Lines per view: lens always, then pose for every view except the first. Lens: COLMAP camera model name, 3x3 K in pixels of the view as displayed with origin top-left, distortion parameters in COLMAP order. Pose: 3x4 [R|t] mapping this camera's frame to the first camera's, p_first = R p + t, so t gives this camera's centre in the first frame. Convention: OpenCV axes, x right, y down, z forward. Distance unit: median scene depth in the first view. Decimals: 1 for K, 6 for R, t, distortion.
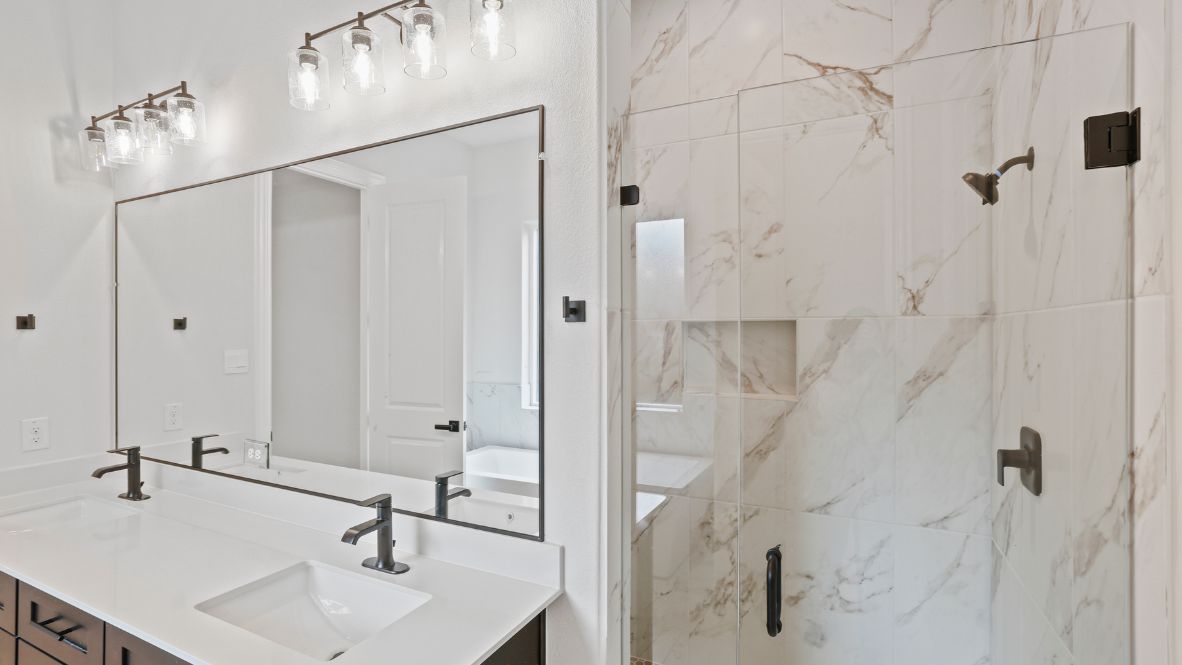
lens RADIAL K [[503.6, 0, 584.8], [0, 503.6, 329.4], [0, 0, 1]] dist [-0.023597, 0.000246]
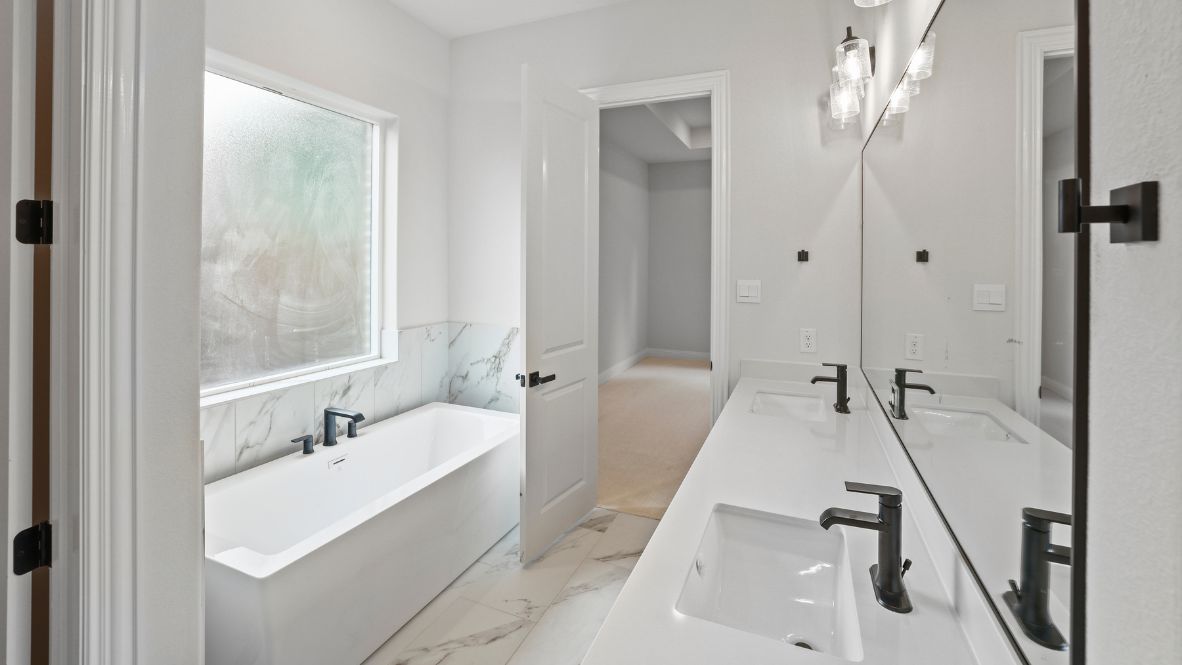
lens RADIAL K [[498.7, 0, 592.5], [0, 498.7, 262.4], [0, 0, 1]] dist [-0.001092, -0.000048]
pose [[0.108452, 0.002097, -0.994100, 0.151836], [-0.000141, 0.999998, 0.002094, 0.000005], [0.994102, -0.000087, 0.108452, 0.274108]]
